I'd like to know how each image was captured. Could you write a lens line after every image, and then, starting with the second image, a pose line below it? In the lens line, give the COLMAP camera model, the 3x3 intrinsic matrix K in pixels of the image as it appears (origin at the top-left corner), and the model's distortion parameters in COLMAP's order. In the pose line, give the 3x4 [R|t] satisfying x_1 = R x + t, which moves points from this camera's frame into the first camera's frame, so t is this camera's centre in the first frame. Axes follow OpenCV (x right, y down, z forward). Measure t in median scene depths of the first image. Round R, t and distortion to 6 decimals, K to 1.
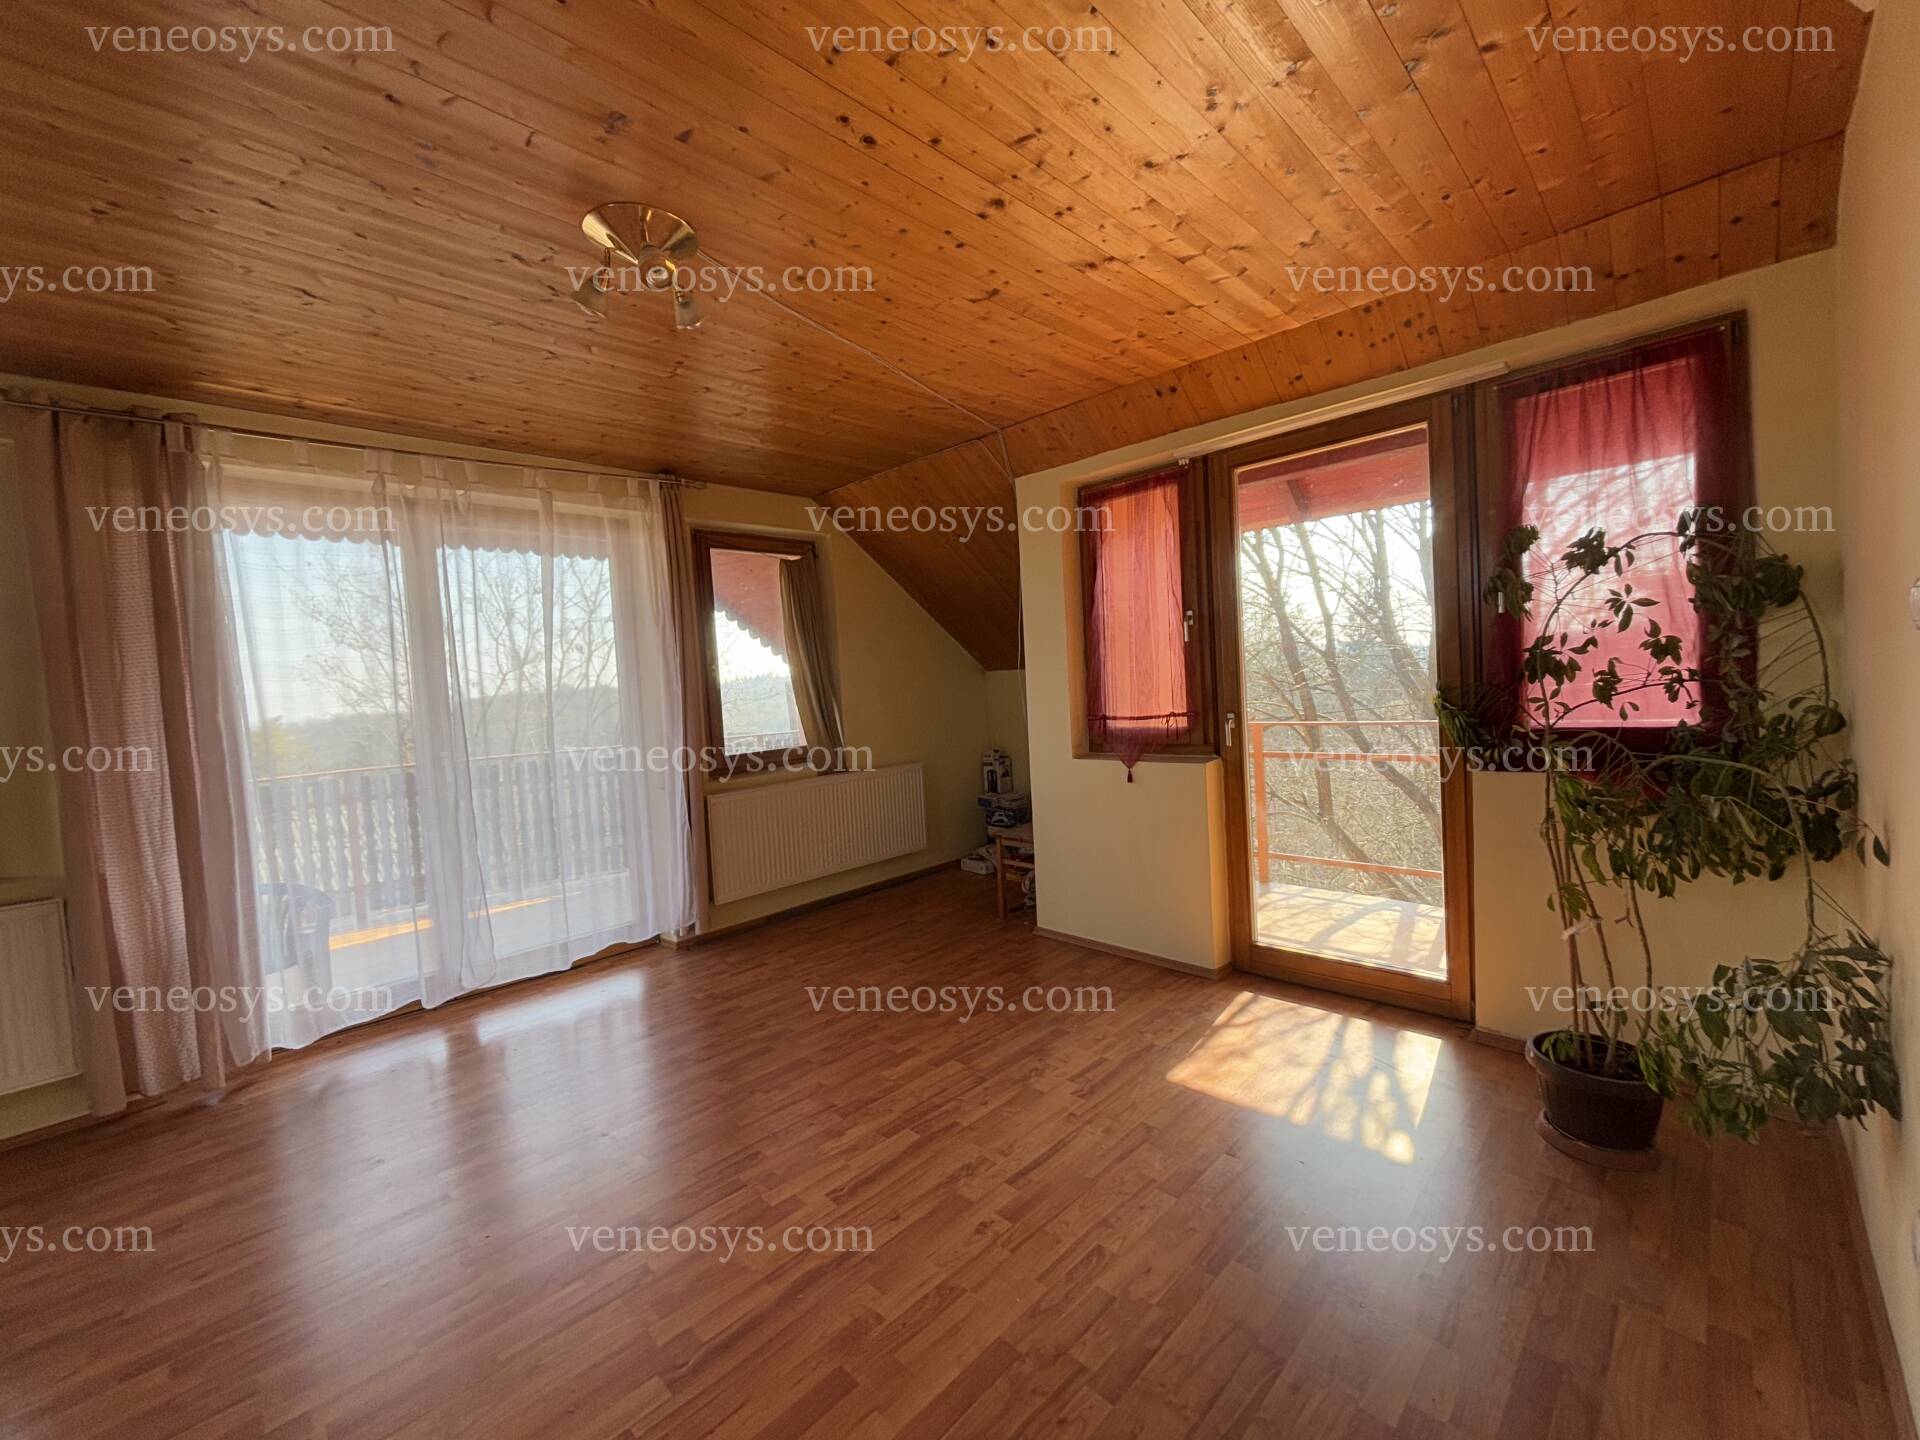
lens RADIAL K [[761.7, 0, 960.0], [0, 761.7, 720.0], [0, 0, 1]] dist [0.010719, -0.000550]
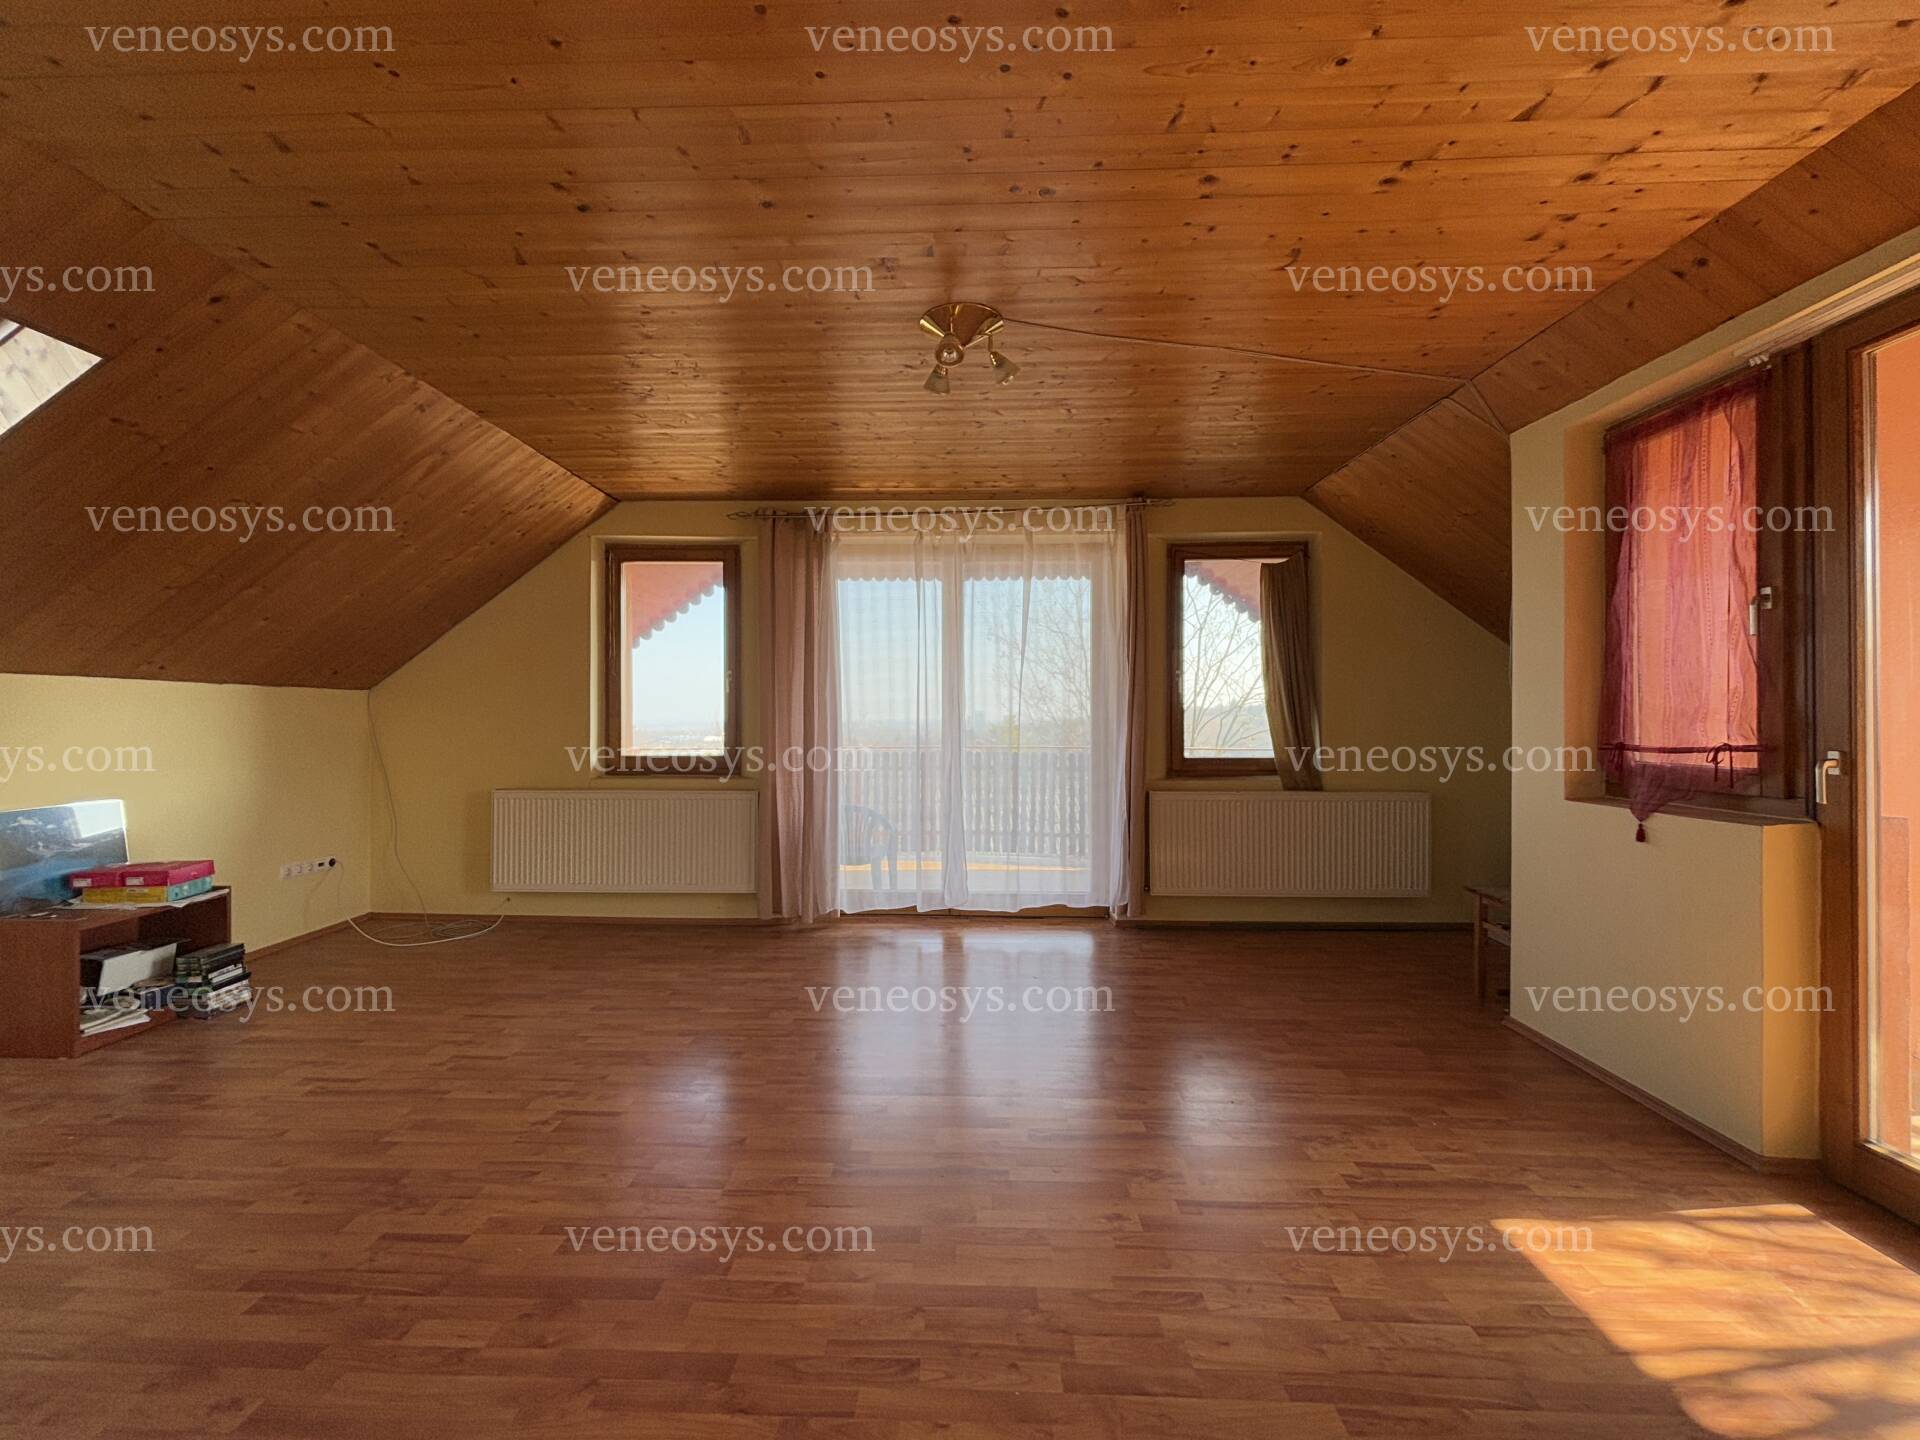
lens RADIAL K [[761.7, 0, 960.0], [0, 761.7, 720.0], [0, 0, 1]] dist [0.010719, -0.000550]
pose [[0.699236, 0.057359, -0.712586, 0.287283], [-0.073400, 0.997268, 0.008248, 0.011907], [0.711112, 0.046537, 0.701537, 0.064350]]
